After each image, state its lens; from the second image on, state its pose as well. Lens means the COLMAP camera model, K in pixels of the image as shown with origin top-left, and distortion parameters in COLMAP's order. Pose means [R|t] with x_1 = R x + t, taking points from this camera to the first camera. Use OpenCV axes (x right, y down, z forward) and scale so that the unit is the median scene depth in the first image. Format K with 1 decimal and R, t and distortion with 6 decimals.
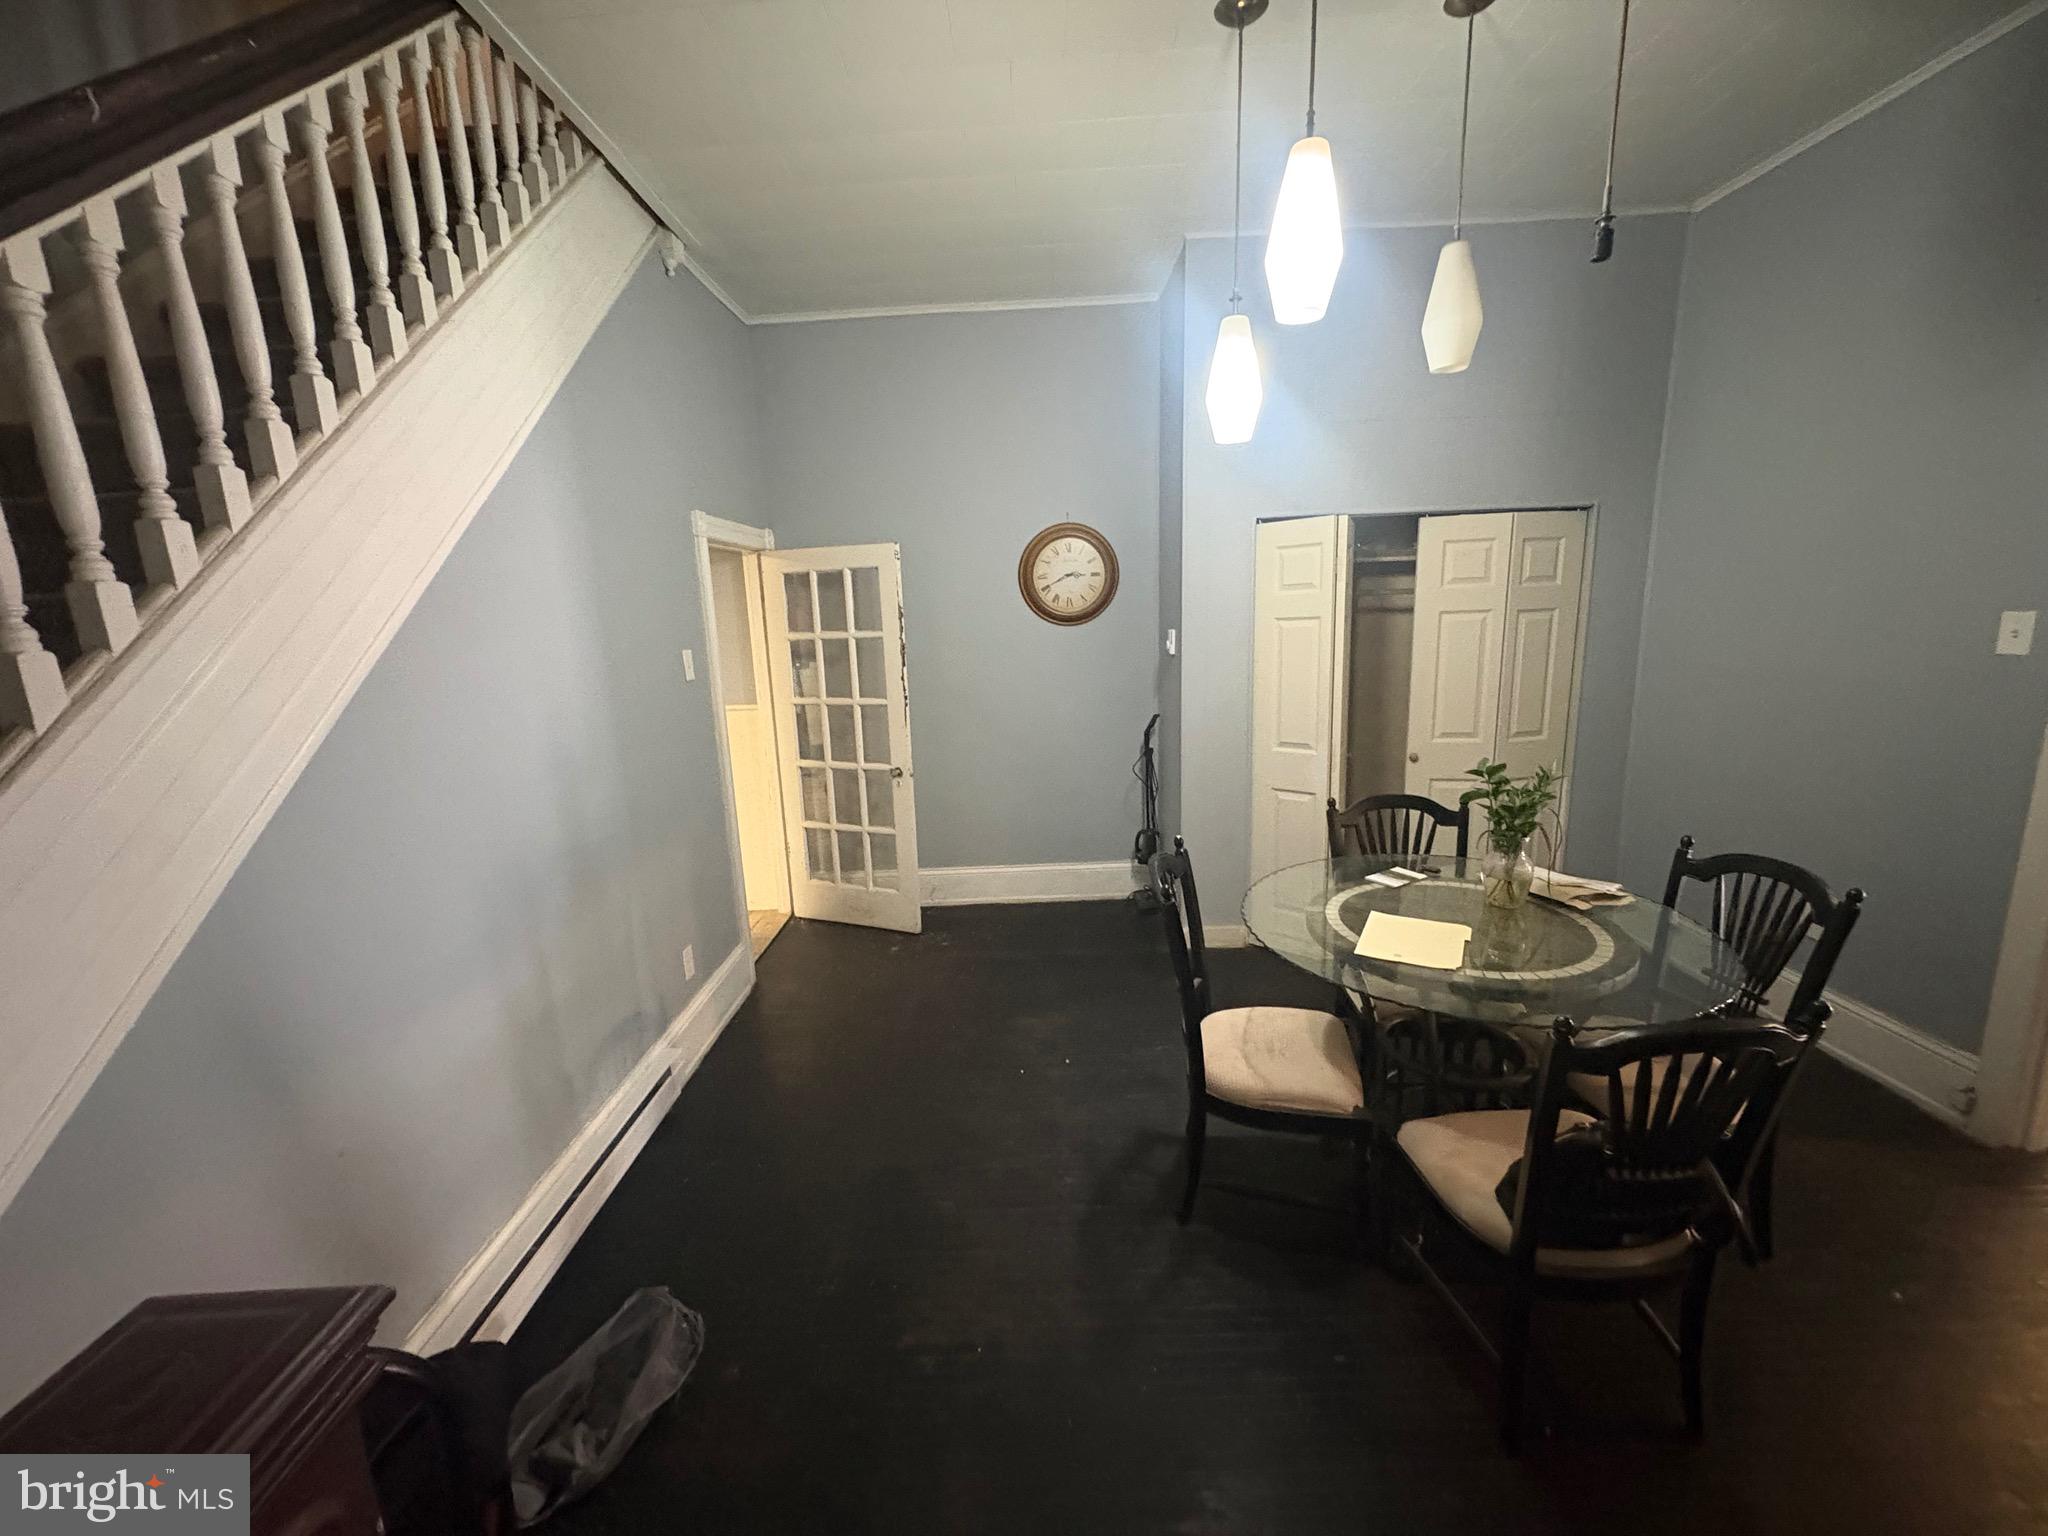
lens RADIAL K [[821.1, 0, 1024.0], [0, 821.1, 768.0], [0, 0, 1]] dist [0.000656, 0.000052]
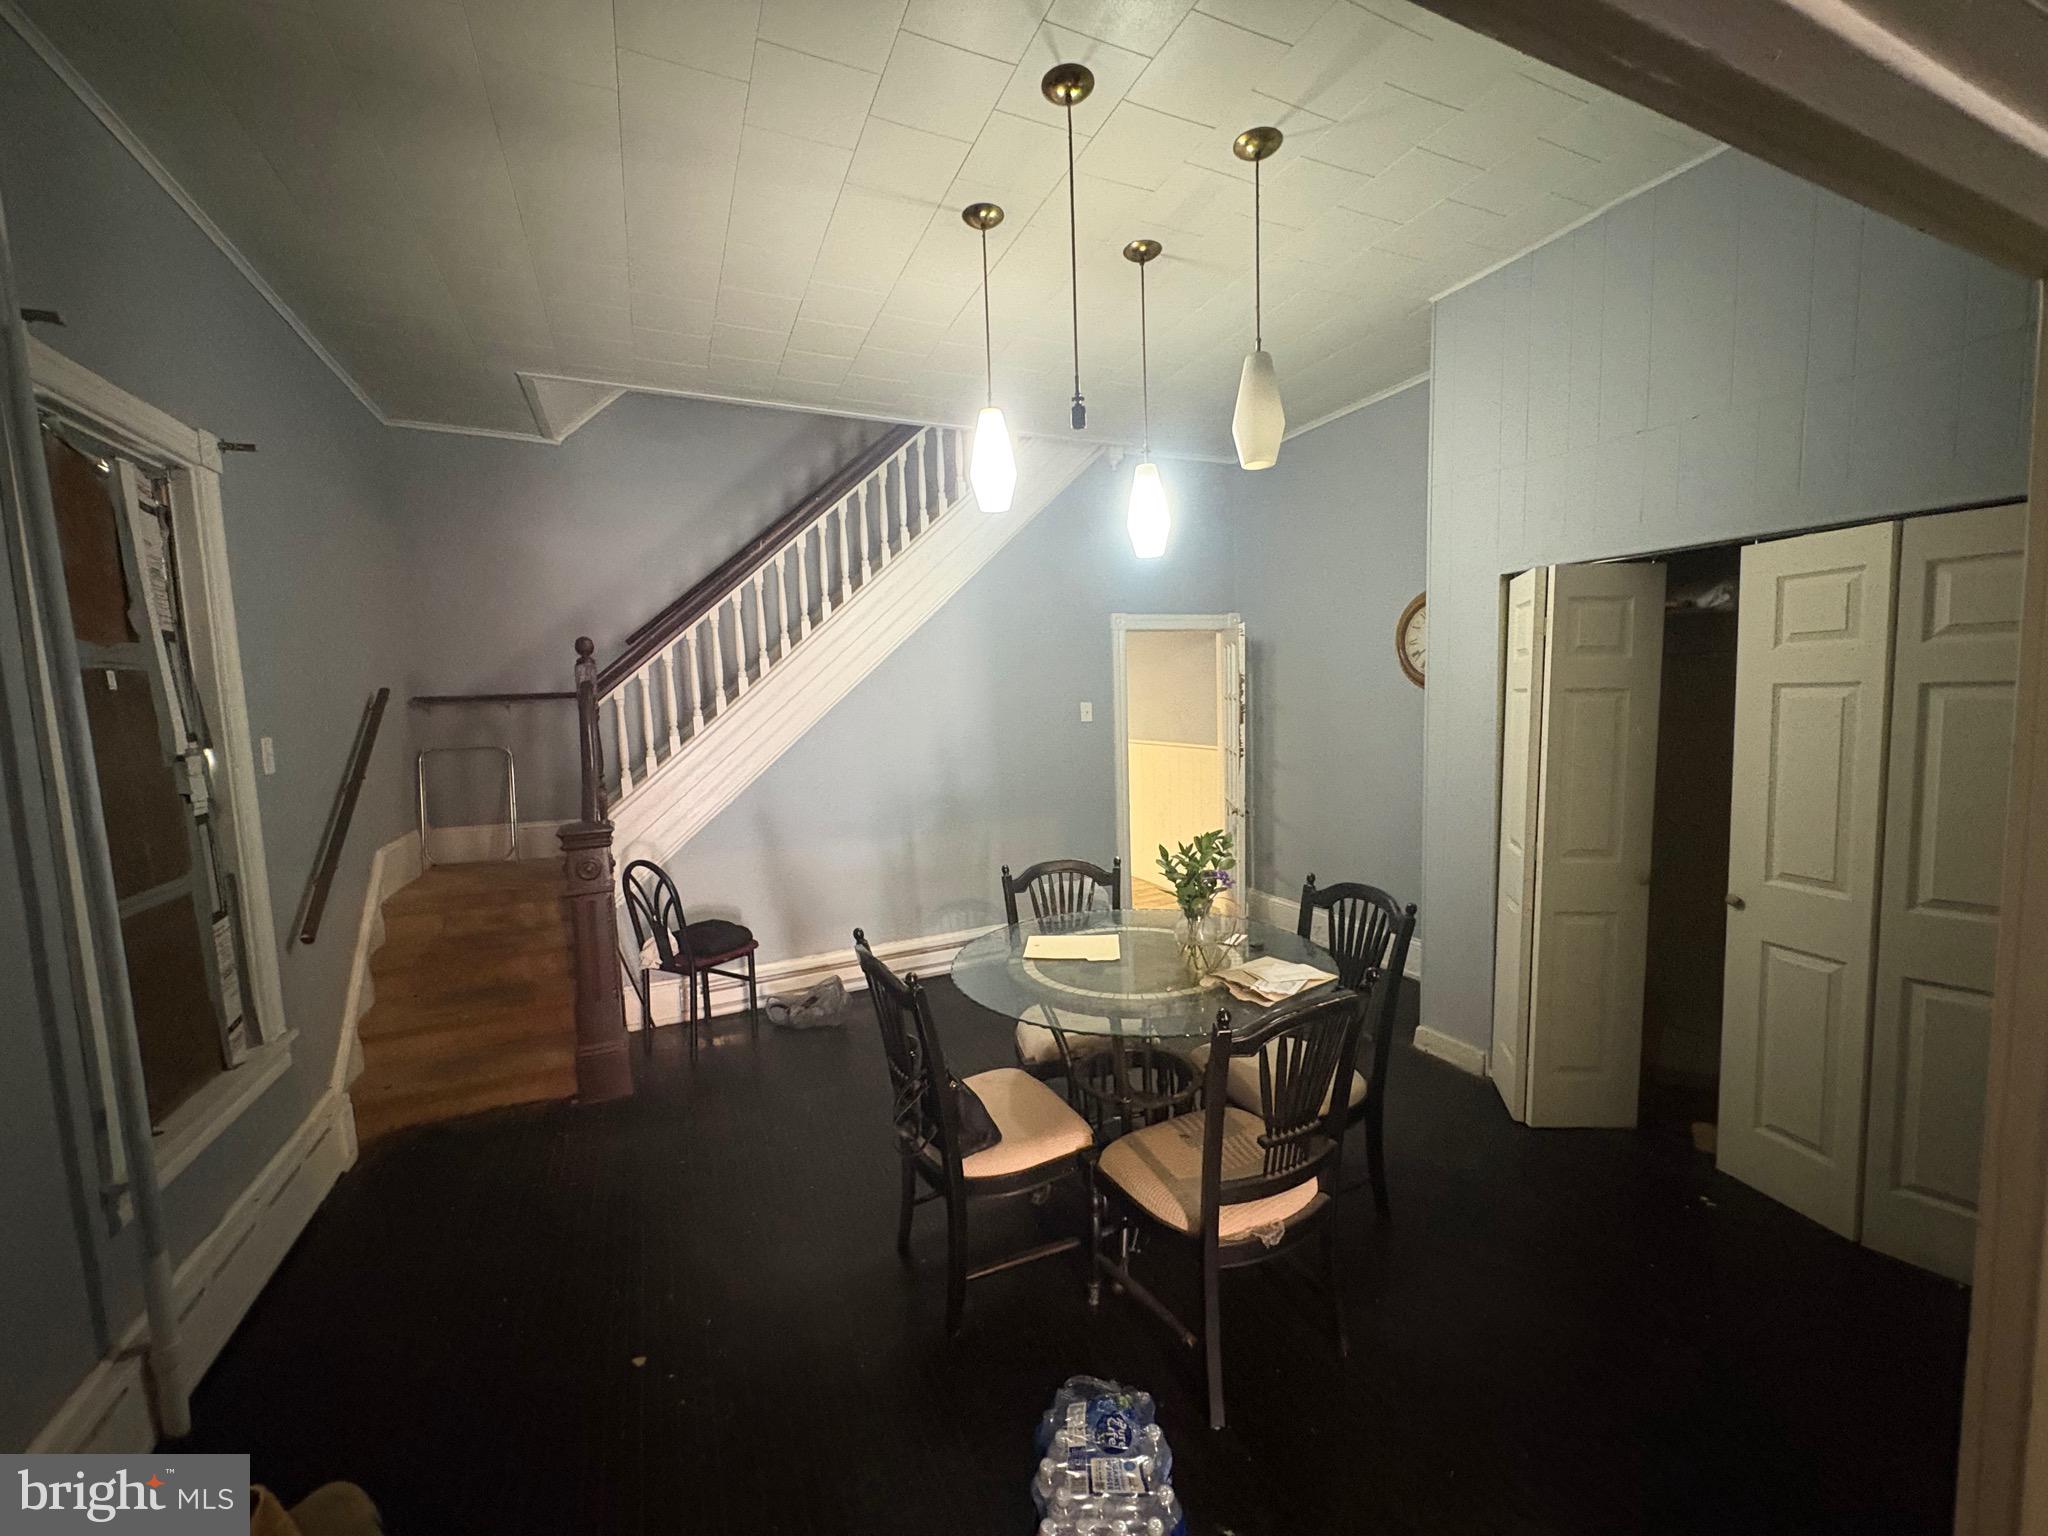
lens RADIAL K [[817.5, 0, 1024.4], [0, 817.5, 761.2], [0, 0, 1]] dist [0.001488, 0.000136]
pose [[0.412166, 0.100230, -0.905579, 0.867872], [-0.161483, 0.986231, 0.035659, -0.058245], [0.896684, 0.131538, 0.422676, 0.205576]]
